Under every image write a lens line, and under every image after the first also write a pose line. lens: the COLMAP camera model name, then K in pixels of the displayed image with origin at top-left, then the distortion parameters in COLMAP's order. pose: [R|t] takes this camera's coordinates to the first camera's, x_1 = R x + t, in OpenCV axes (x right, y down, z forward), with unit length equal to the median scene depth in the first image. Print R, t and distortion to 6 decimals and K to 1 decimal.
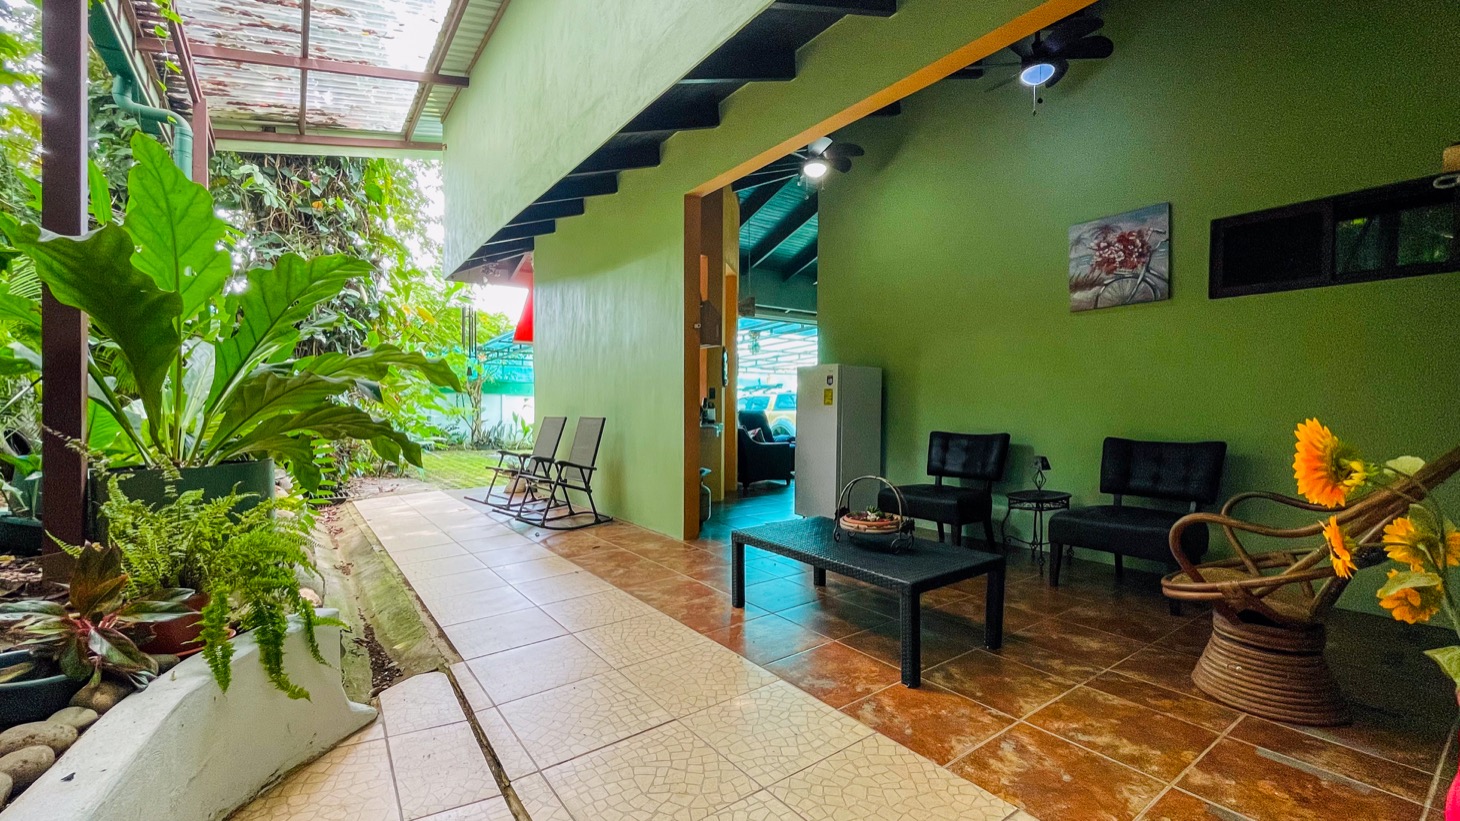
lens RADIAL K [[594.7, 0, 732.6], [0, 594.7, 411.5], [0, 0, 1]] dist [-0.002575, 0.001528]
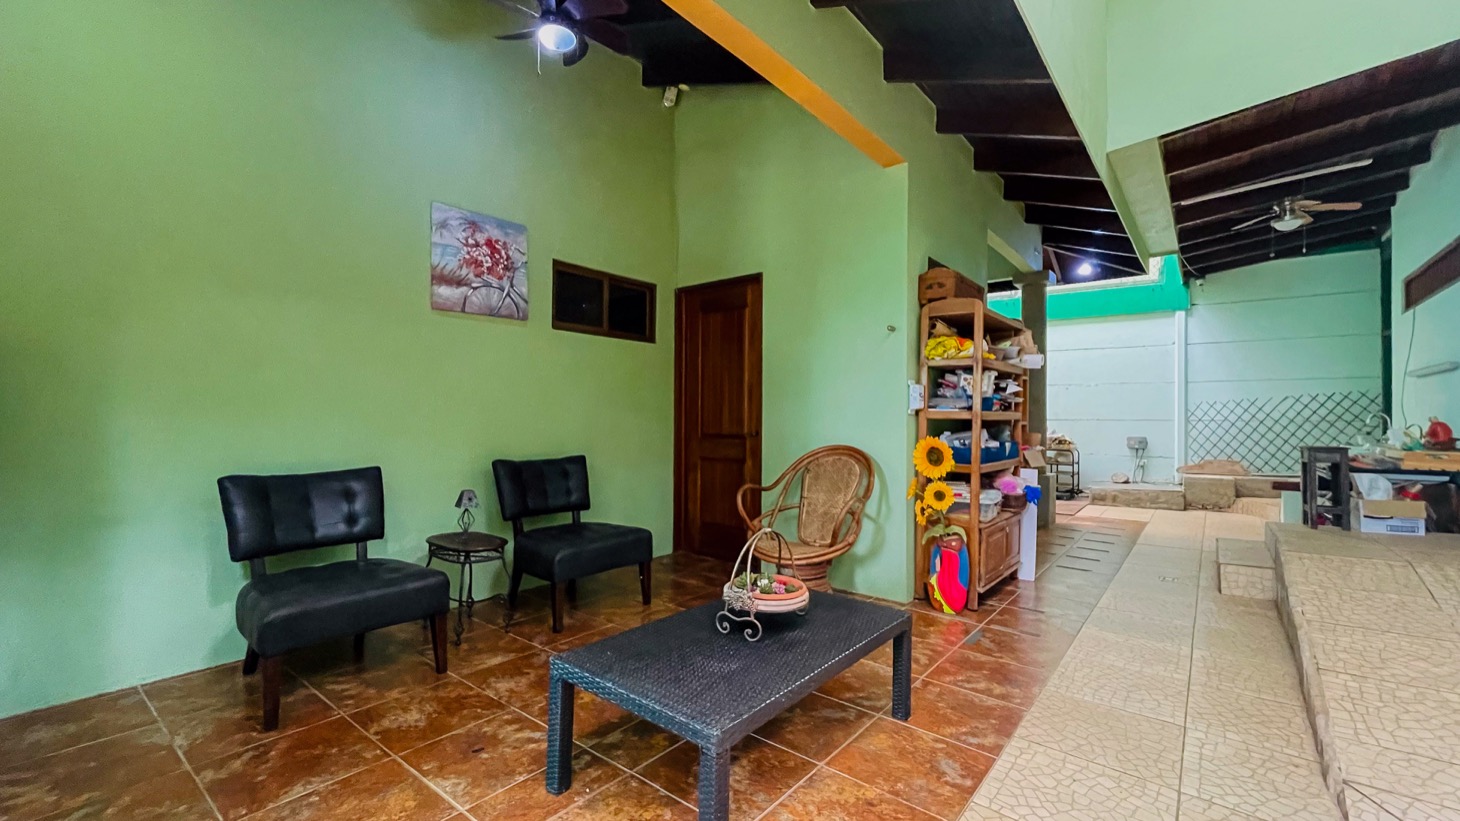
lens RADIAL K [[594.7, 0, 737.9], [0, 594.7, 411.9], [0, 0, 1]] dist [-0.002575, 0.001528]
pose [[-0.248876, -0.004443, 0.968525, -0.332736], [-0.007246, 0.999970, 0.002726, -0.032965], [-0.968508, -0.006340, -0.248901, 0.837046]]
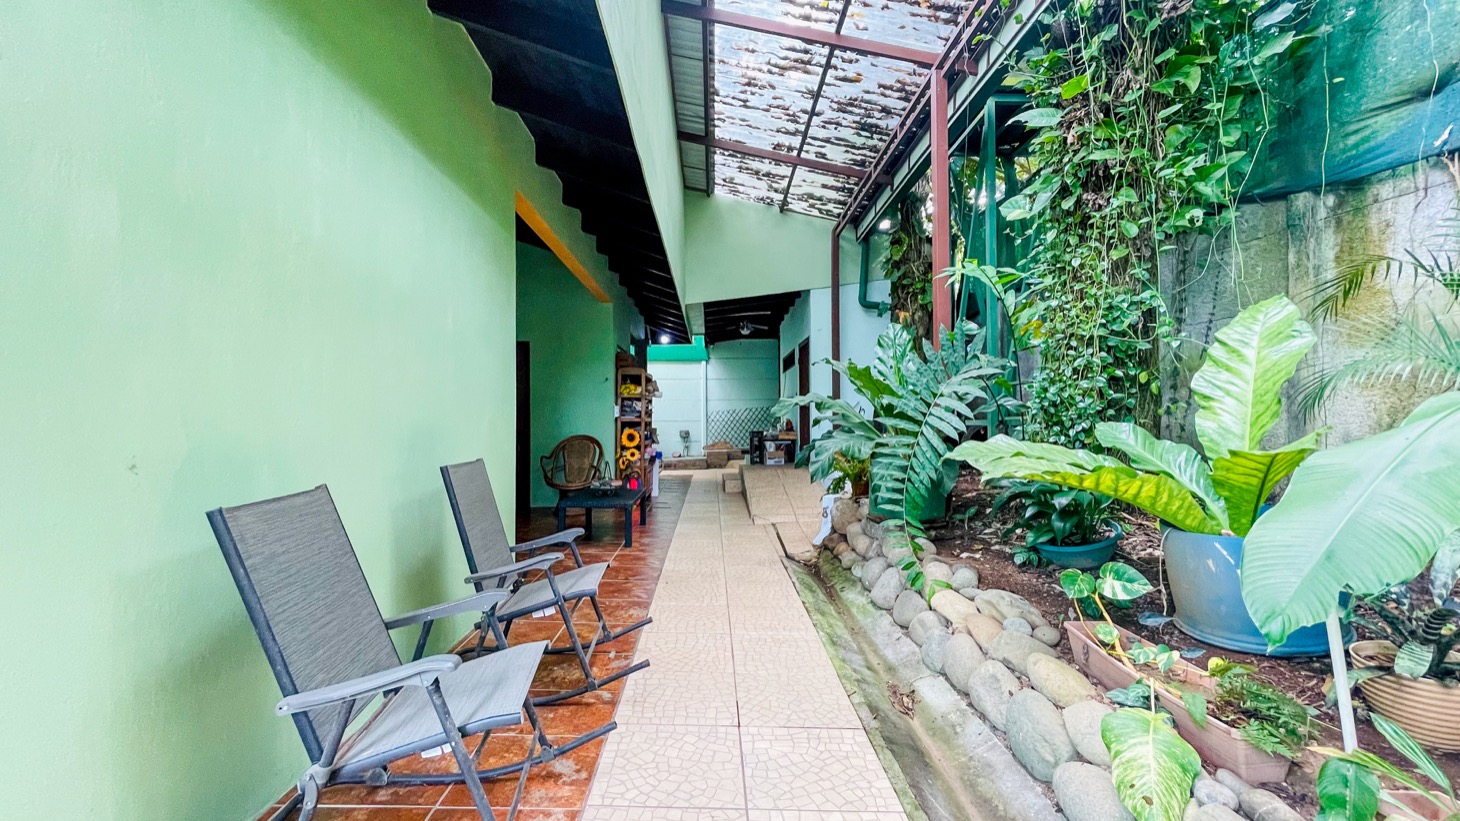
lens RADIAL K [[594.7, 0, 729.9], [0, 594.7, 412.5], [0, 0, 1]] dist [-0.002575, 0.001528]
pose [[-0.820223, 0.000007, 0.572044, -0.985359], [-0.003710, 0.999979, -0.005331, -0.043925], [-0.572032, -0.006495, -0.820206, 1.798570]]
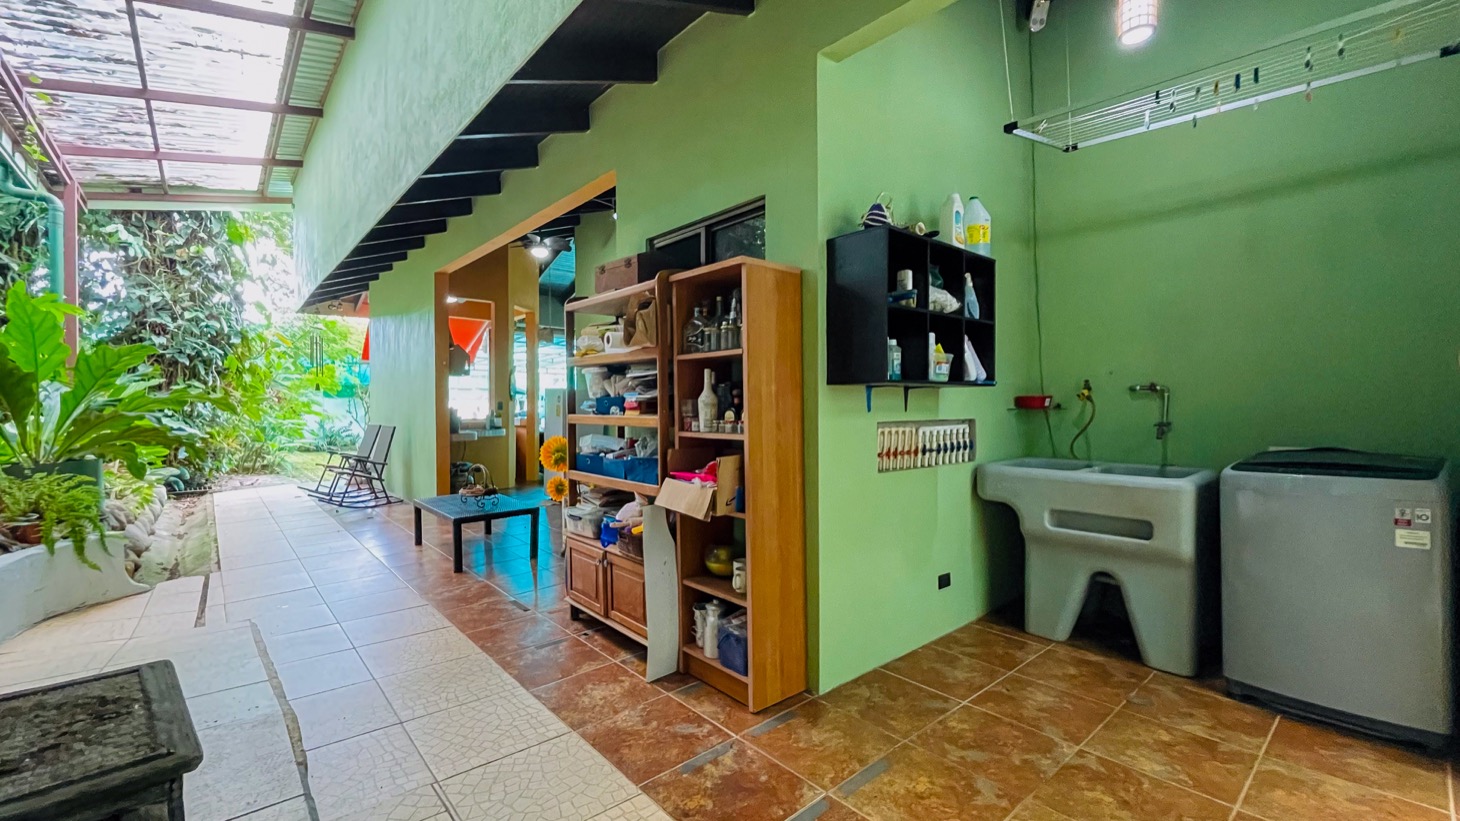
lens RADIAL K [[594.7, 0, 735.0], [0, 594.7, 410.7], [0, 0, 1]] dist [-0.002575, 0.001528]
pose [[0.996161, -0.002286, 0.087513, 0.561922], [0.002099, 0.999995, 0.002235, -0.035521], [-0.087518, -0.002043, 0.996161, -0.542045]]
